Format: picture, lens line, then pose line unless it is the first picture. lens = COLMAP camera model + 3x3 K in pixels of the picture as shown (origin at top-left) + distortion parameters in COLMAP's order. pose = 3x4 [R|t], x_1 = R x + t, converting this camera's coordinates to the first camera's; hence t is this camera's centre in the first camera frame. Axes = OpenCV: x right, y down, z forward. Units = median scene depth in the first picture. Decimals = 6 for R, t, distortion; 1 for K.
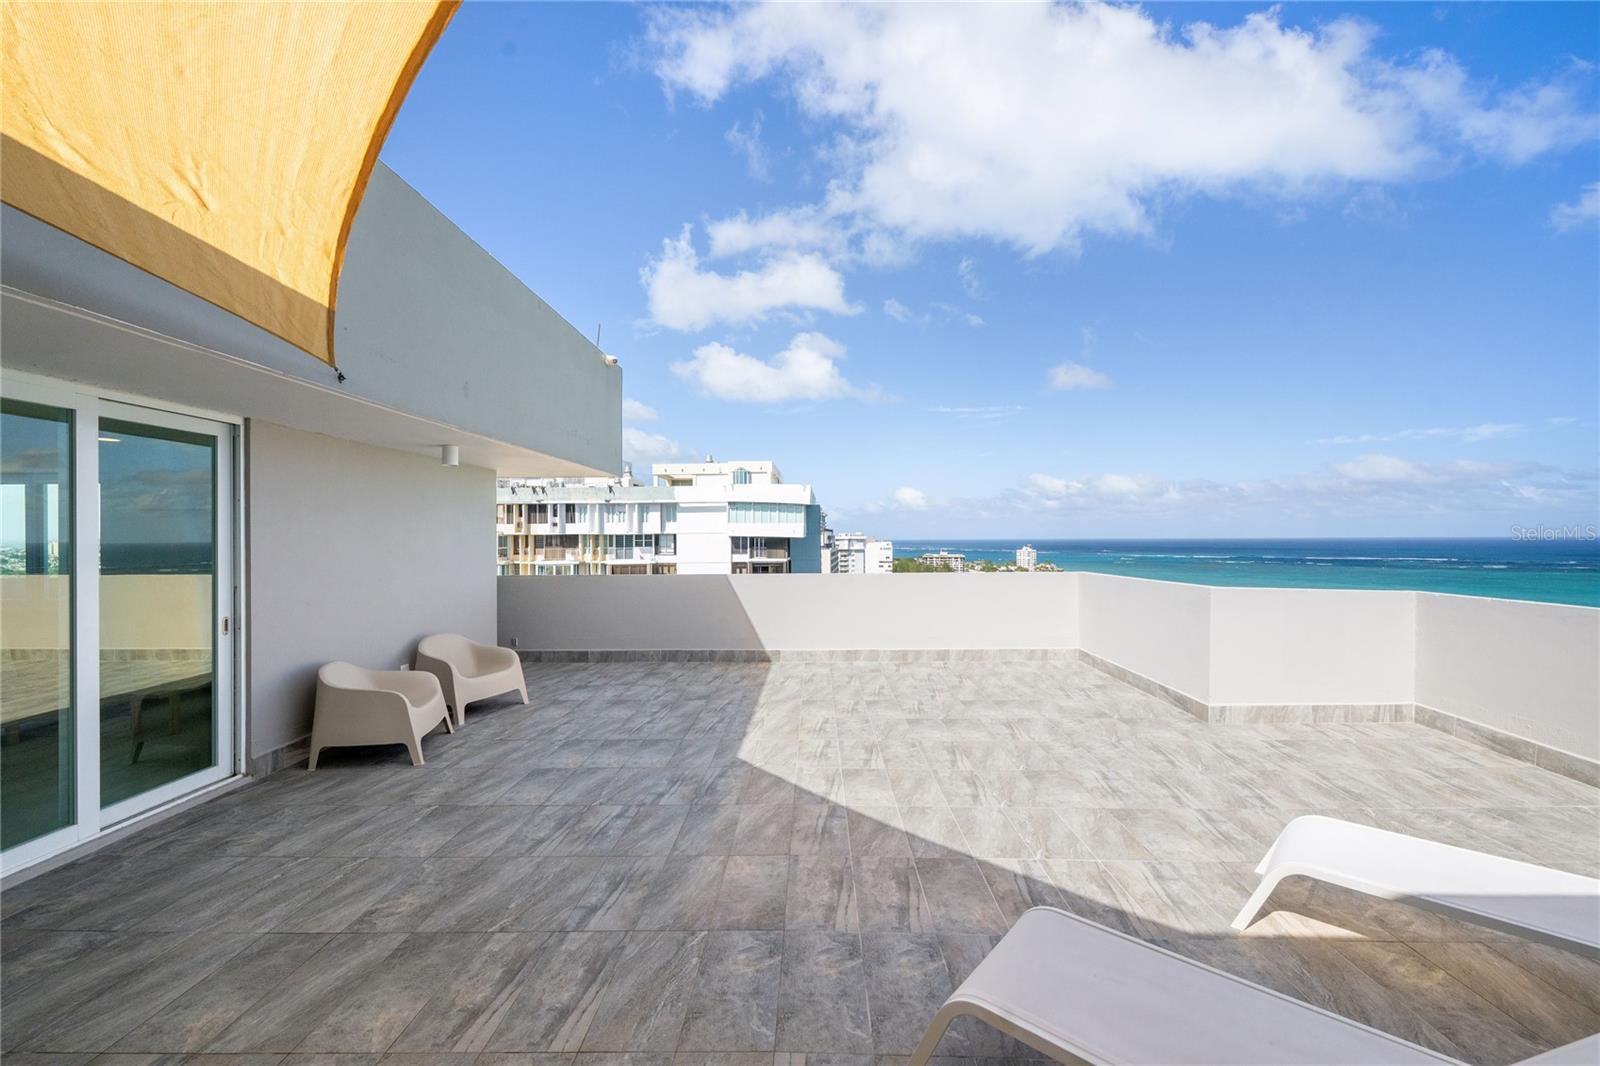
lens RADIAL K [[634.6, 0, 796.6], [0, 634.6, 496.8], [0, 0, 1]] dist [-0.001603, -0.000069]
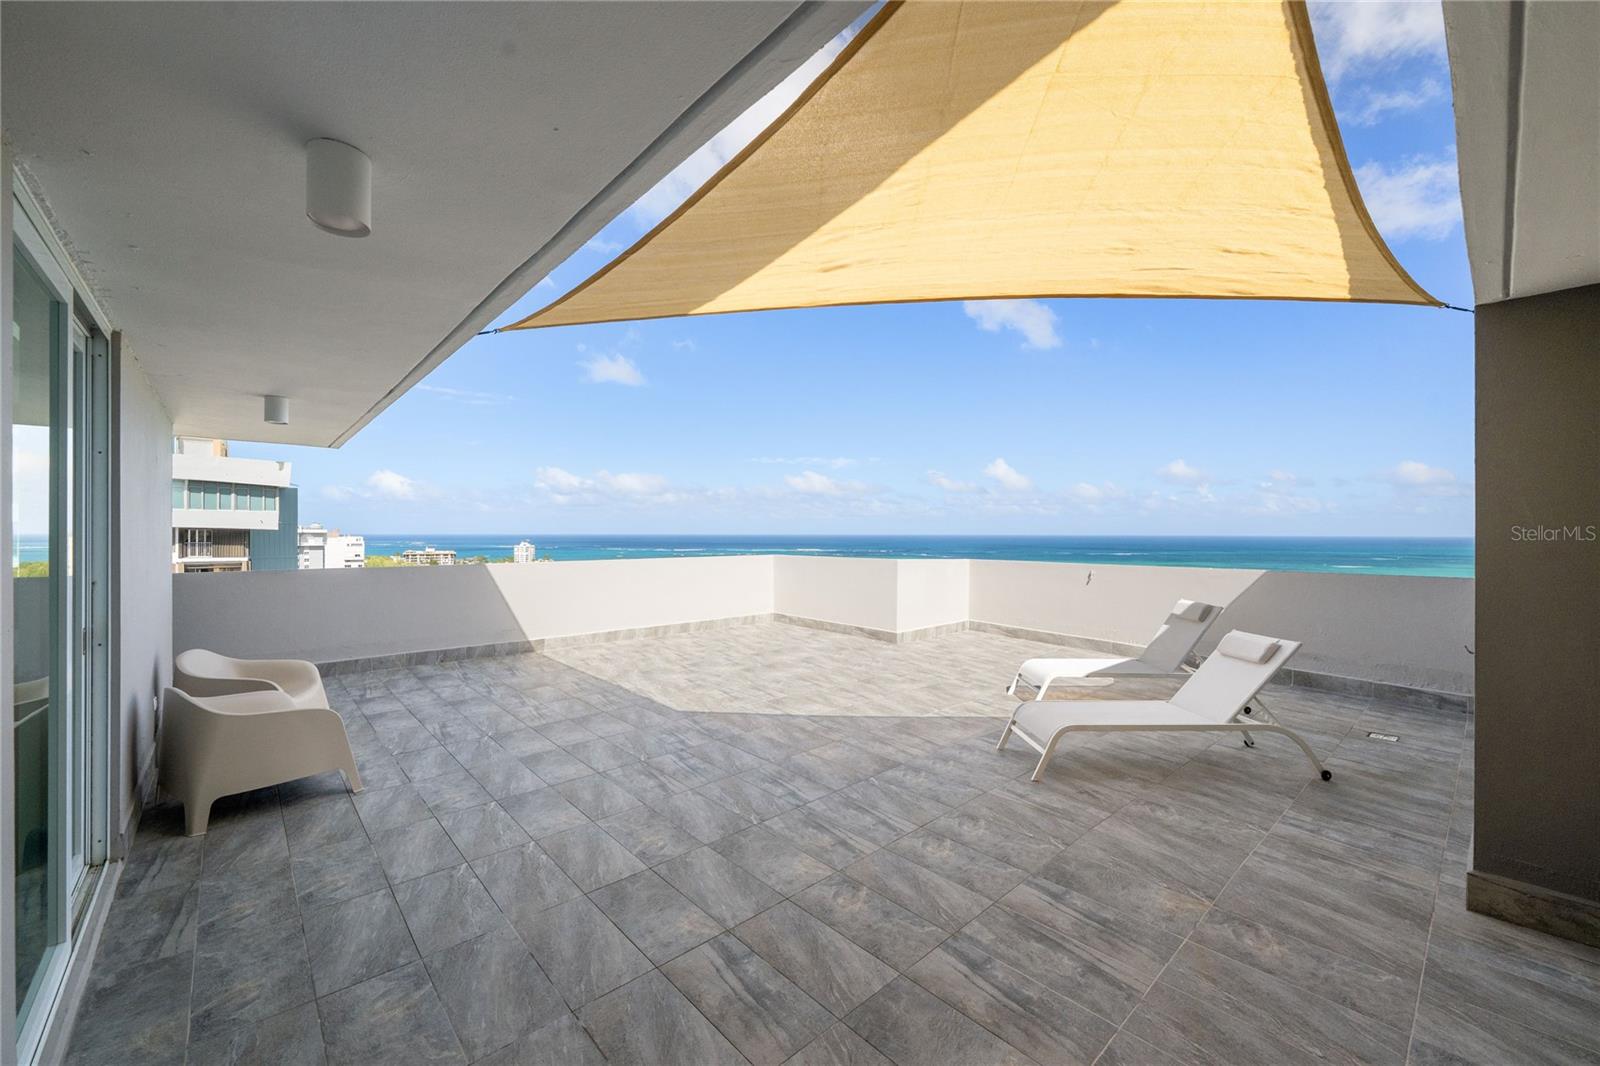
lens RADIAL K [[634.8, 0, 800.0], [0, 634.8, 533.0], [0, 0, 1]] dist [0.000881, -0.000134]
pose [[0.725590, 0.005515, 0.688105, -0.747676], [-0.049943, 0.997753, 0.044667, 0.020947], [-0.686313, -0.066776, 0.724235, 0.026783]]
